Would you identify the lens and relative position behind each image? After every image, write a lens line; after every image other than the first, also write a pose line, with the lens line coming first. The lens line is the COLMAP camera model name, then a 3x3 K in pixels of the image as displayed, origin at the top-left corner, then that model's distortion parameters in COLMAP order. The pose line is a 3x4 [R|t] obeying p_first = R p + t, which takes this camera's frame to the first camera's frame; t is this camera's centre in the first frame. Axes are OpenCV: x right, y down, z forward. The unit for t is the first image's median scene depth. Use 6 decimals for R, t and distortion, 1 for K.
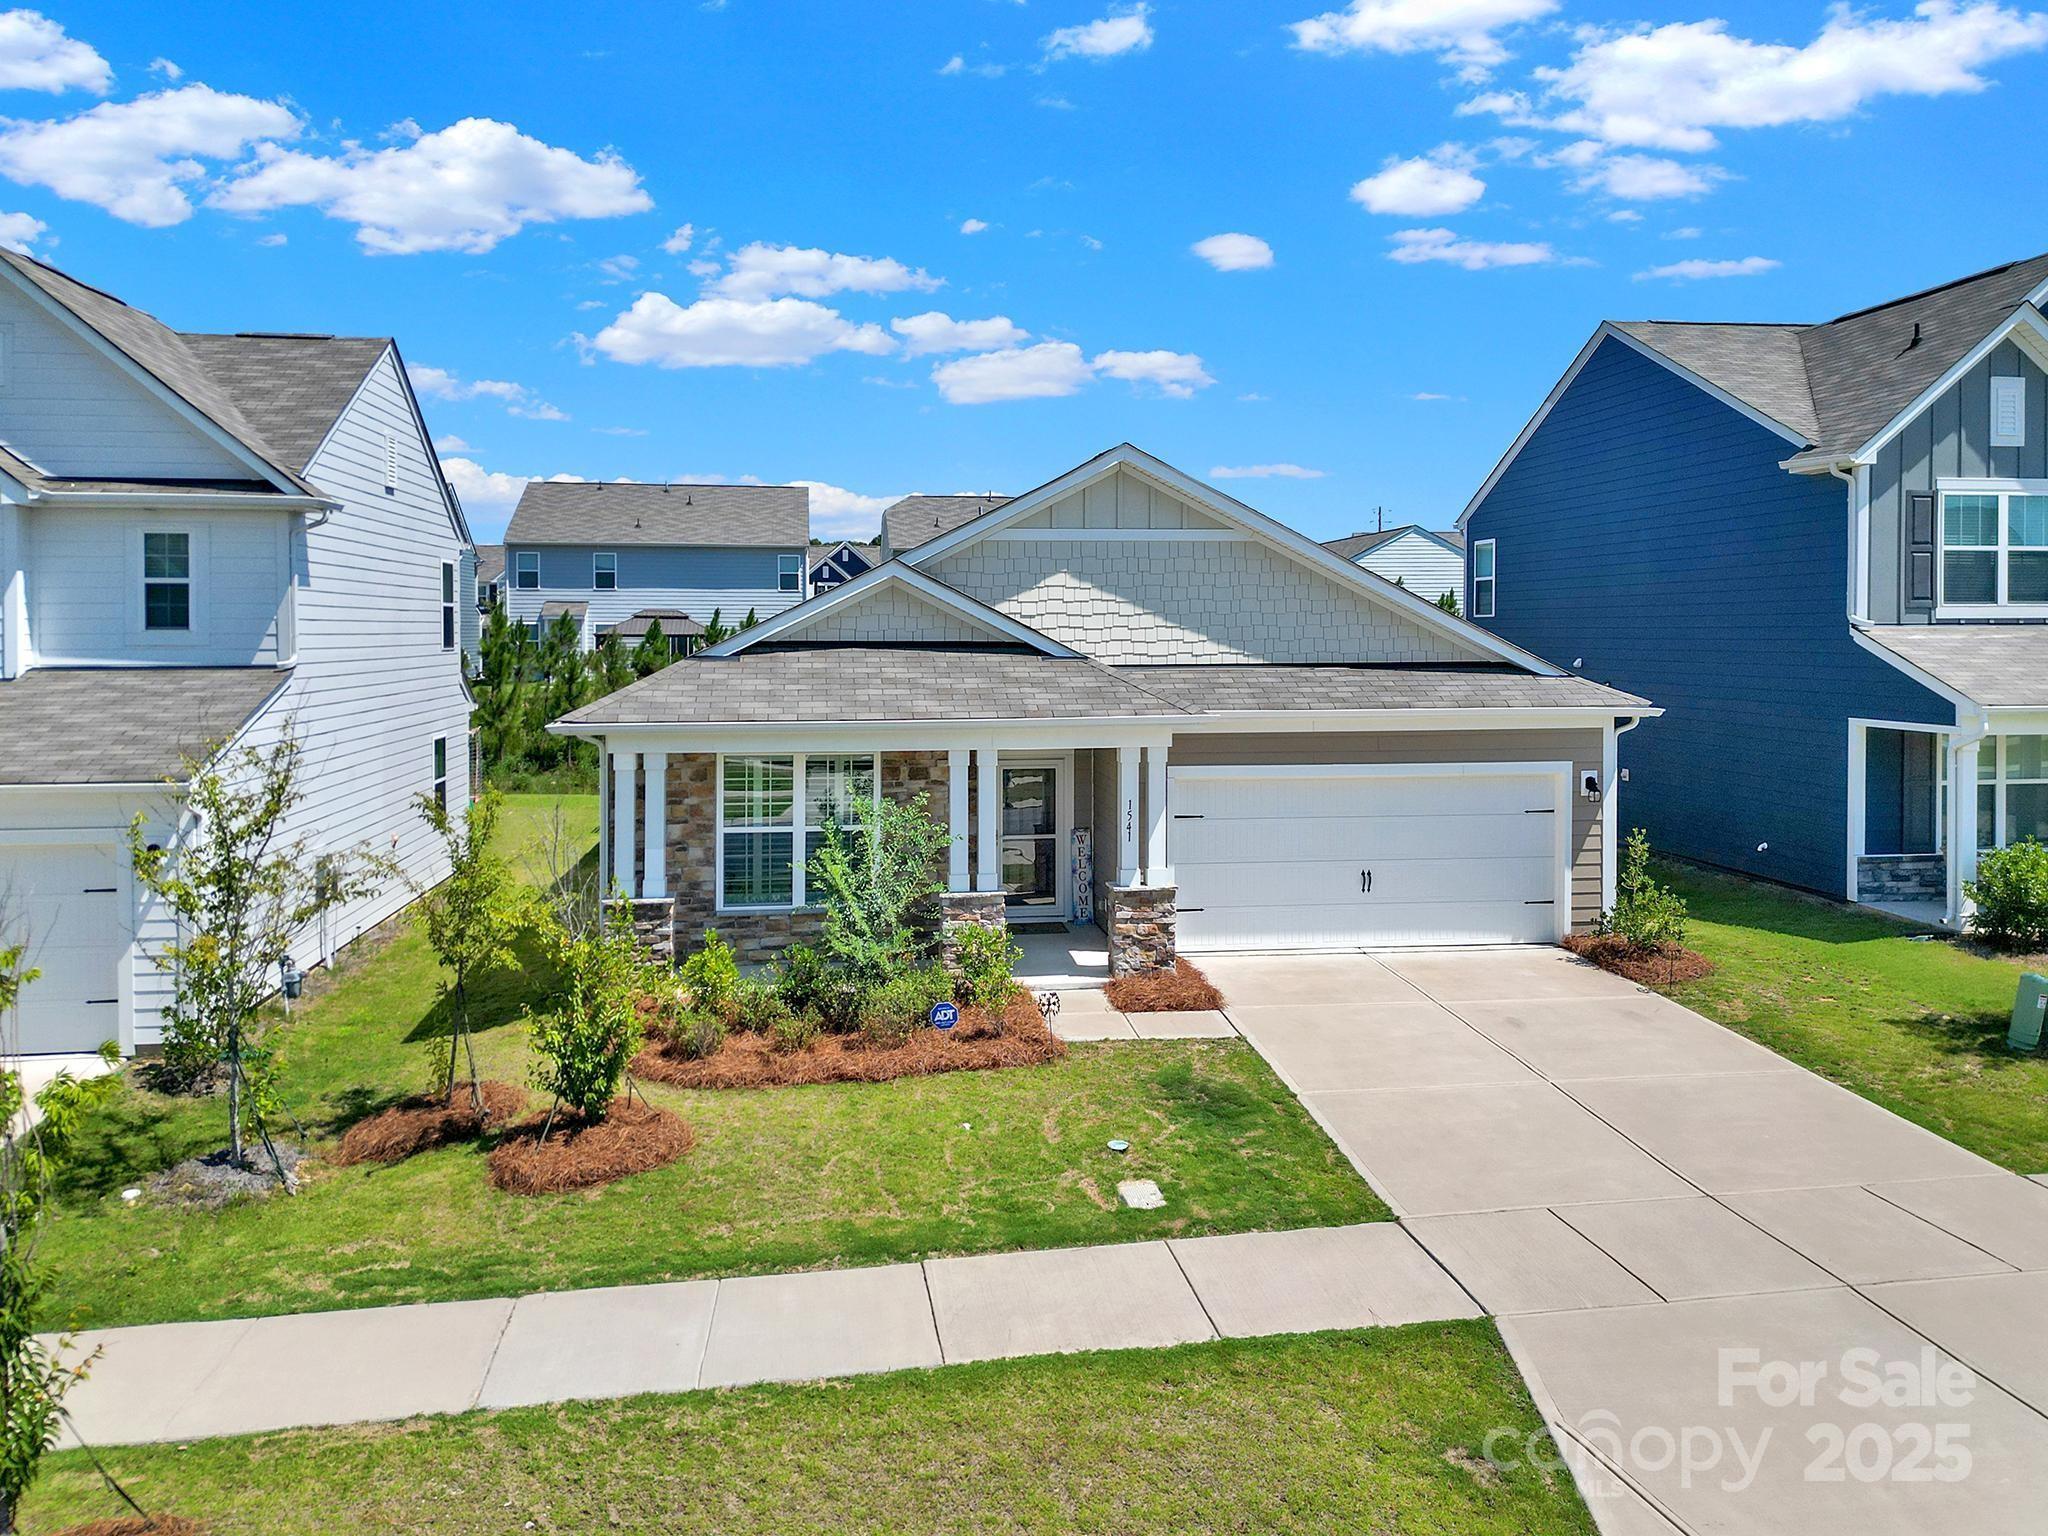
lens RADIAL K [[1510.0, 0, 1065.1], [0, 1510.0, 645.4], [0, 0, 1]] dist [0.036341, -0.005353]
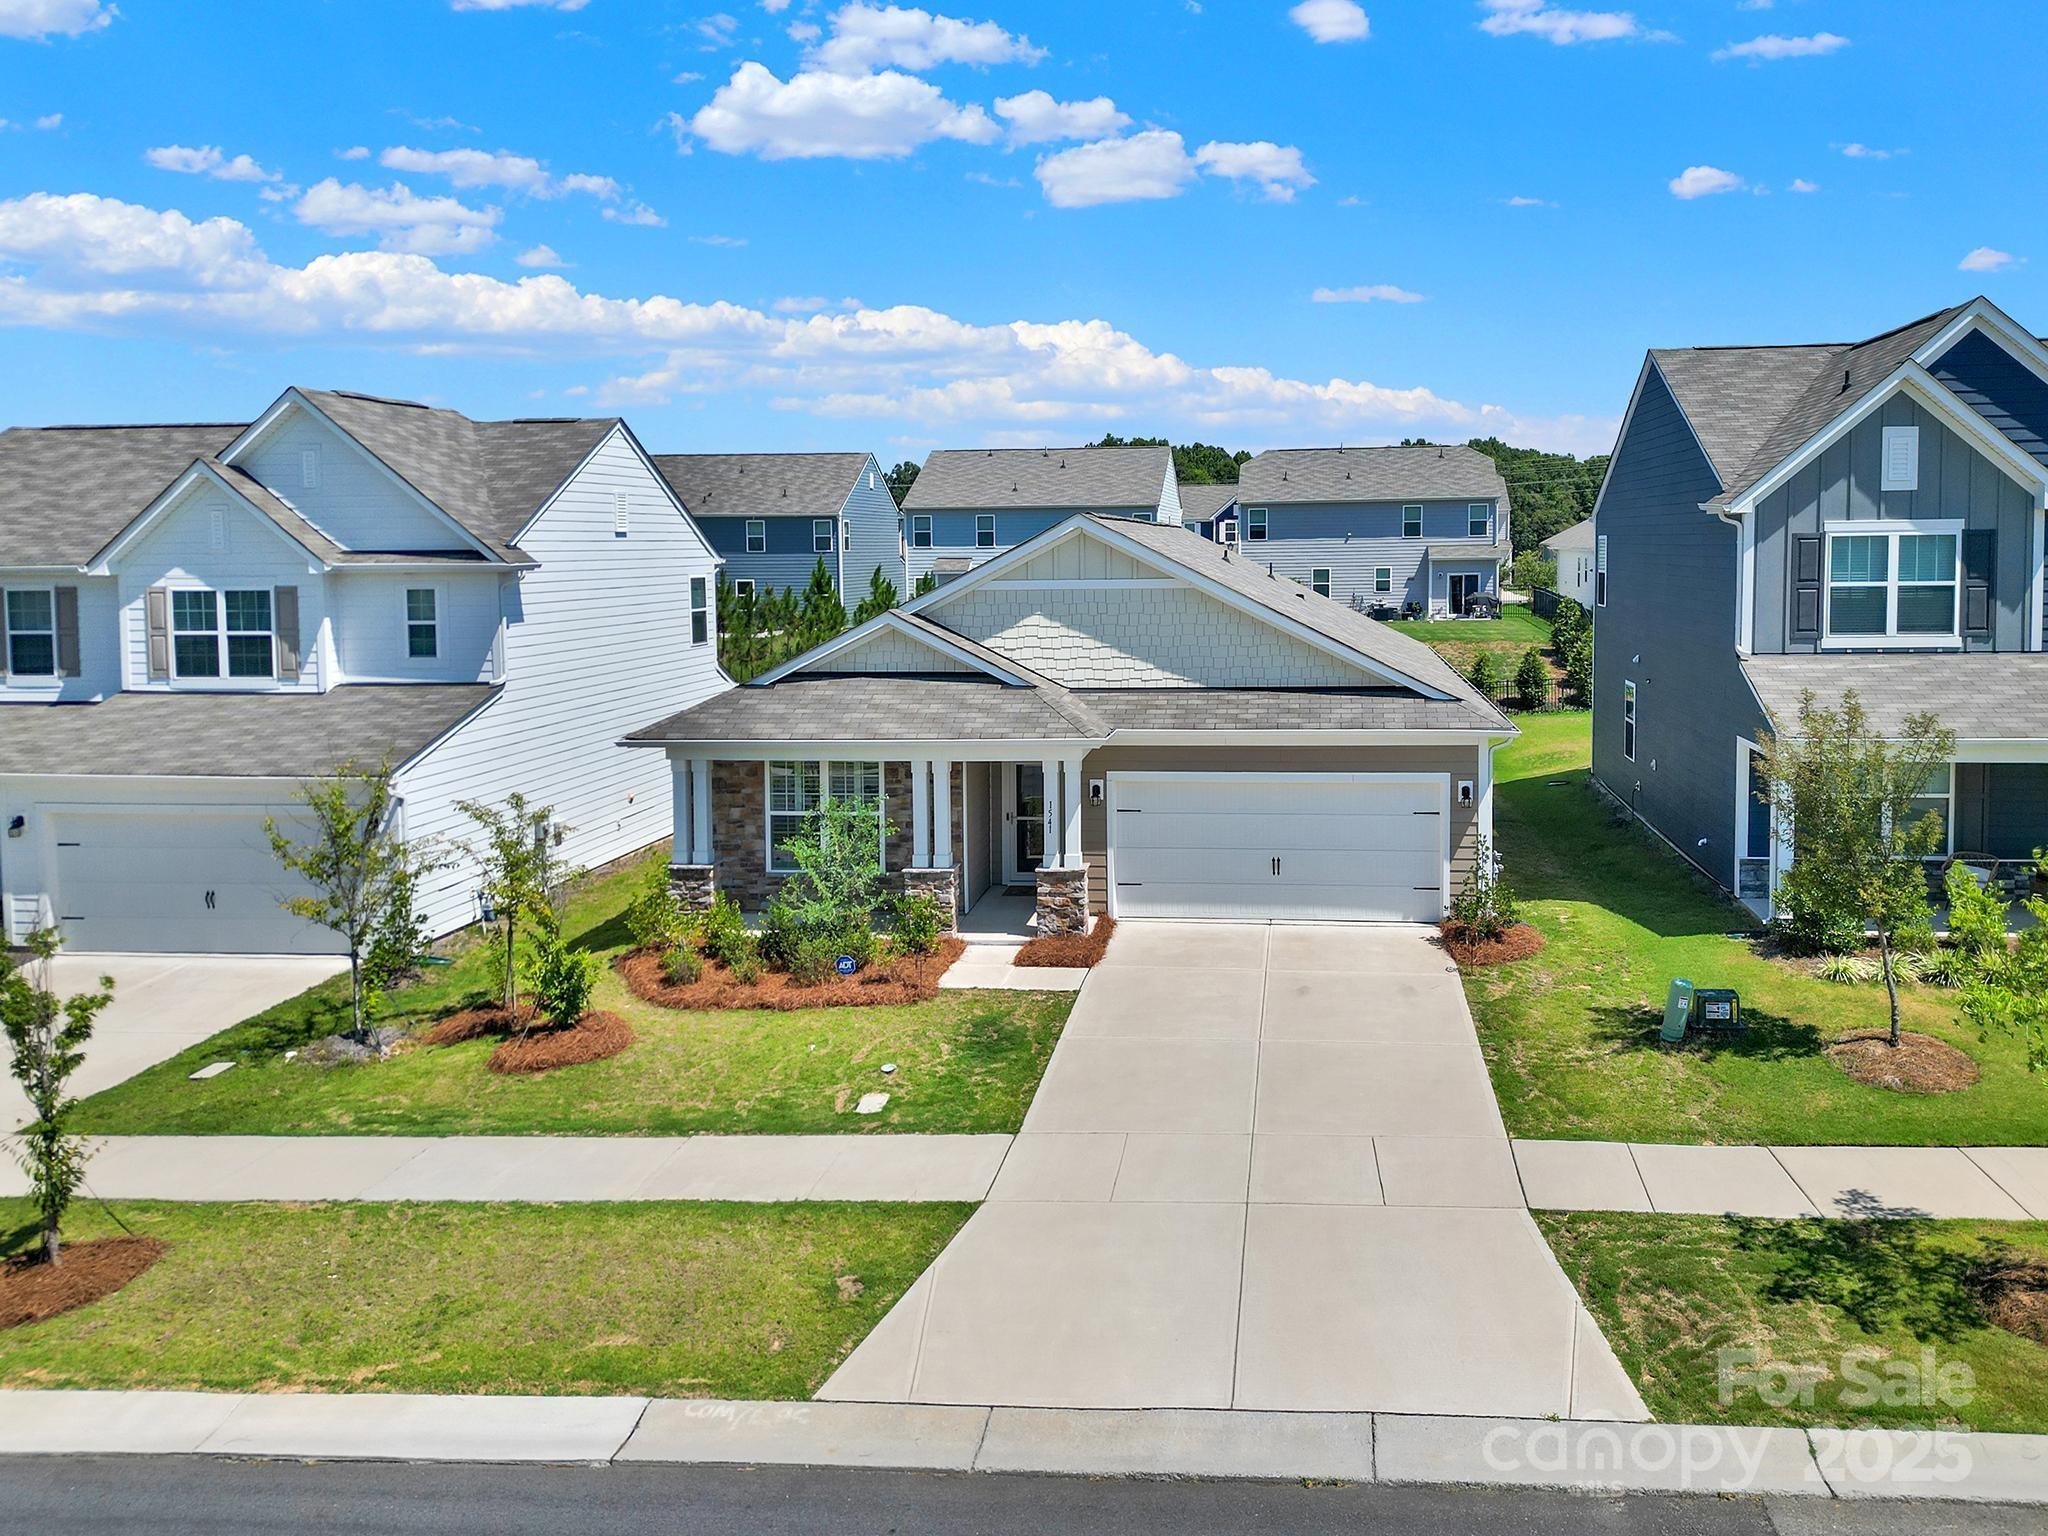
lens RADIAL K [[1487.2, 0, 1234.7], [0, 1487.2, 611.3], [0, 0, 1]] dist [0.038692, -0.013844]
pose [[0.974688, 0.003733, -0.223540, 0.481732], [0.004563, 0.999320, 0.036585, -0.105586], [0.223525, -0.036679, 0.974008, -0.195731]]
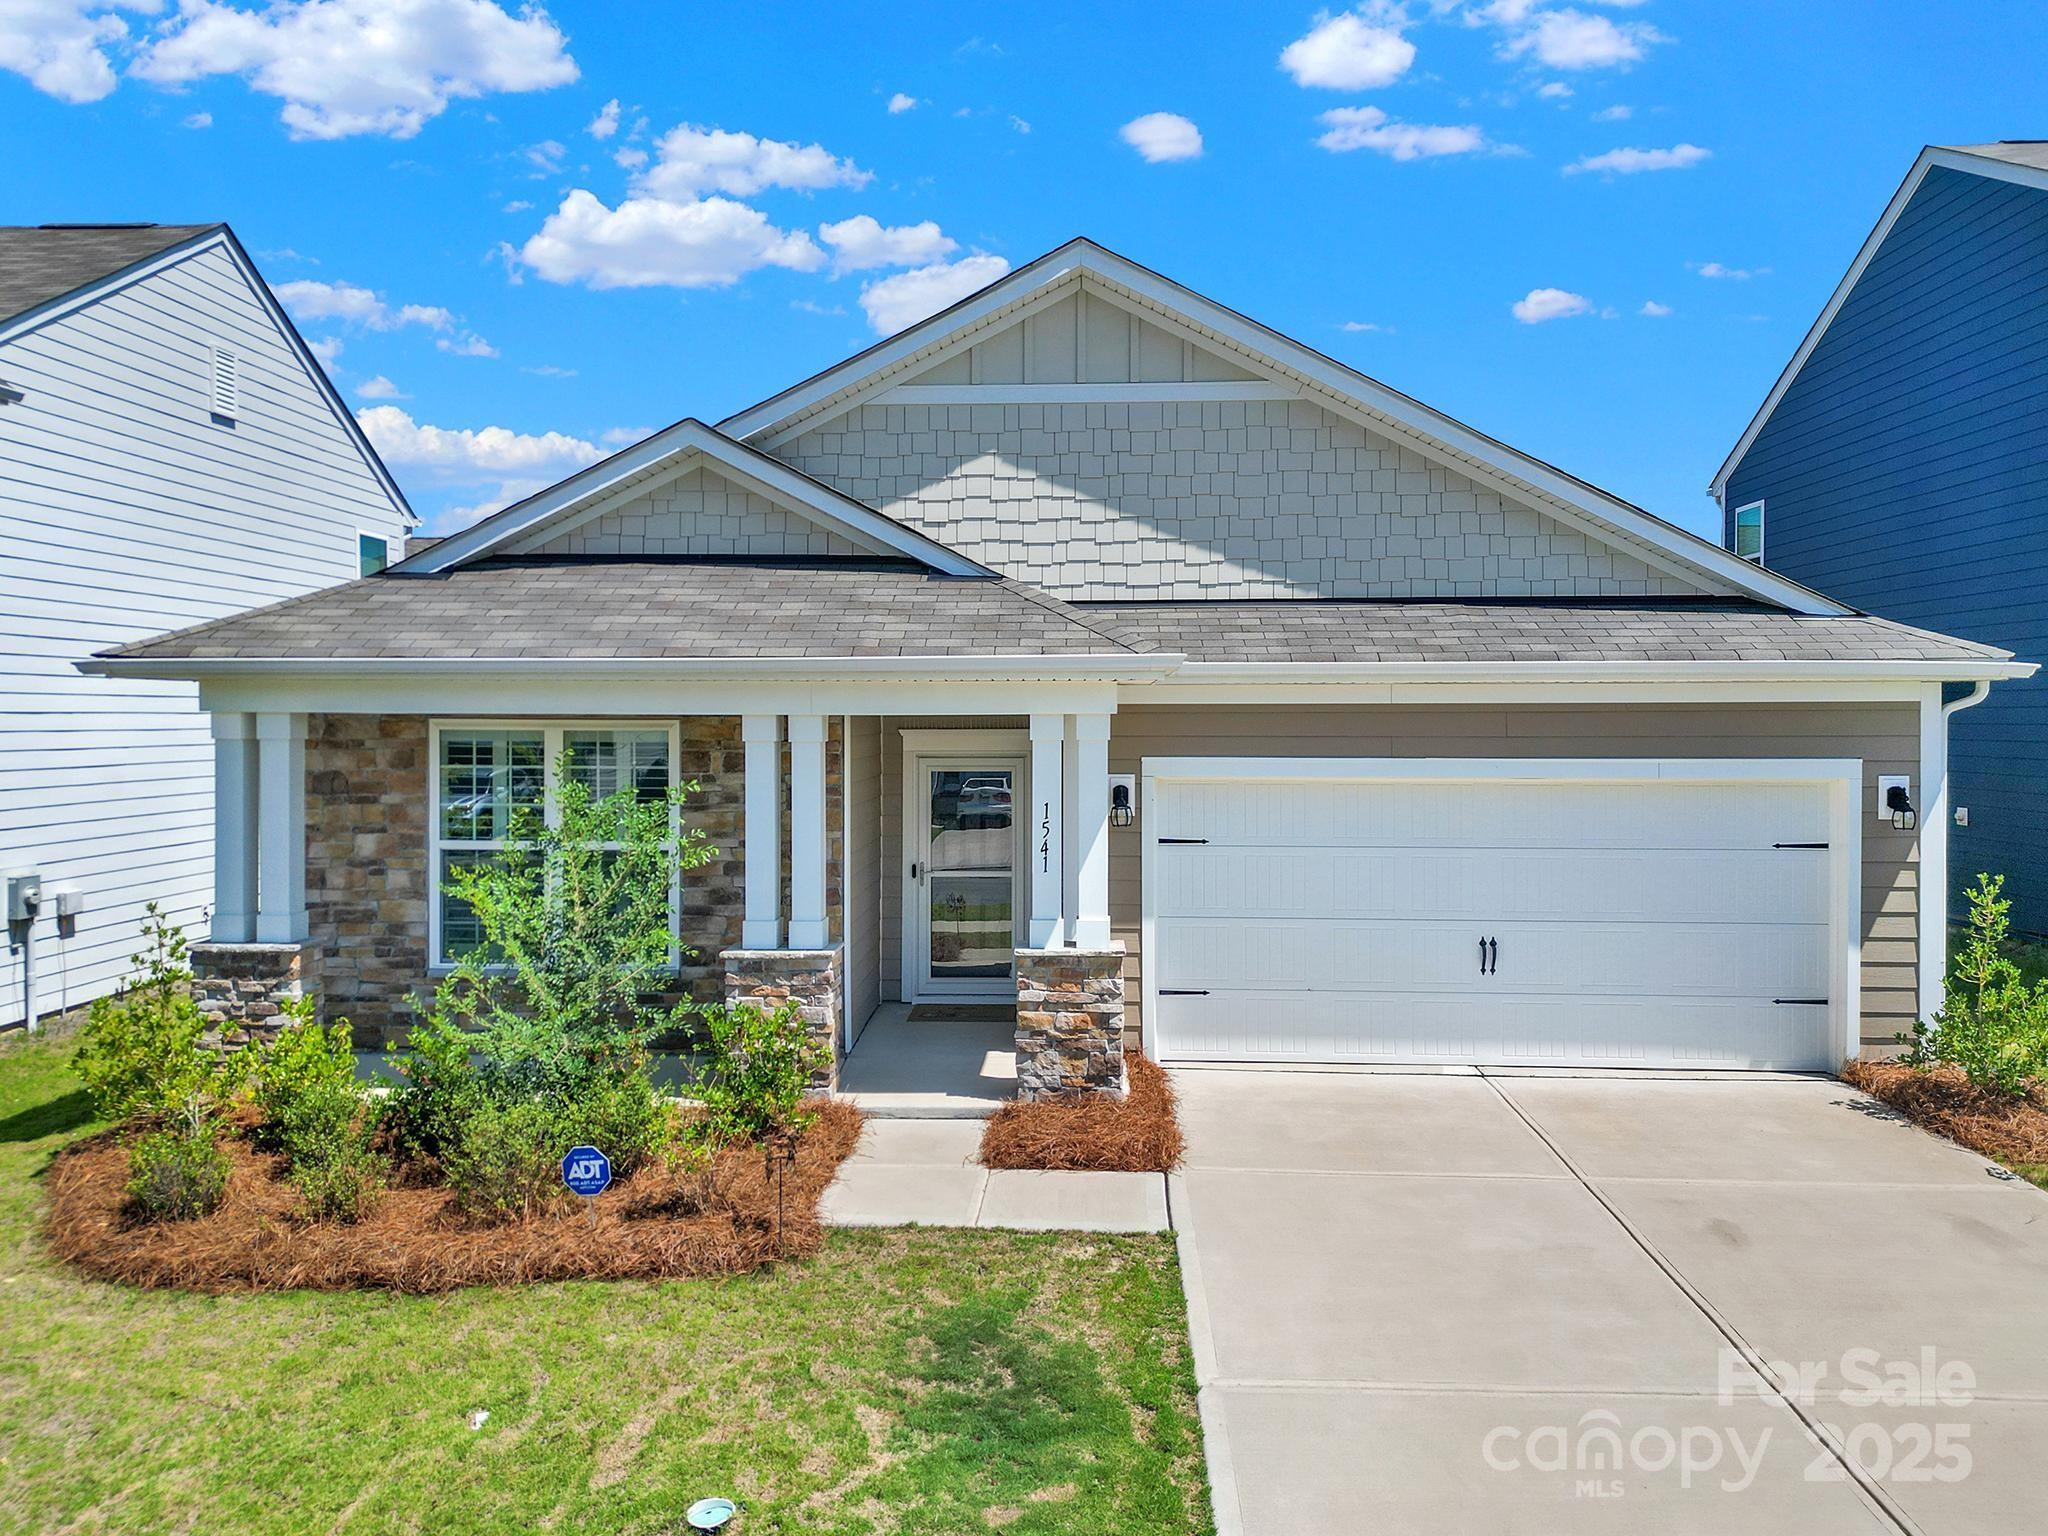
lens RADIAL K [[1473.0, 0, 1061.7], [0, 1473.0, 734.2], [0, 0, 1]] dist [0.047984, -0.046007]
pose [[0.982687, 0.002560, -0.185258, 0.157110], [-0.002271, 0.999996, 0.001768, 0.074688], [0.185262, -0.001316, 0.982688, 0.434755]]
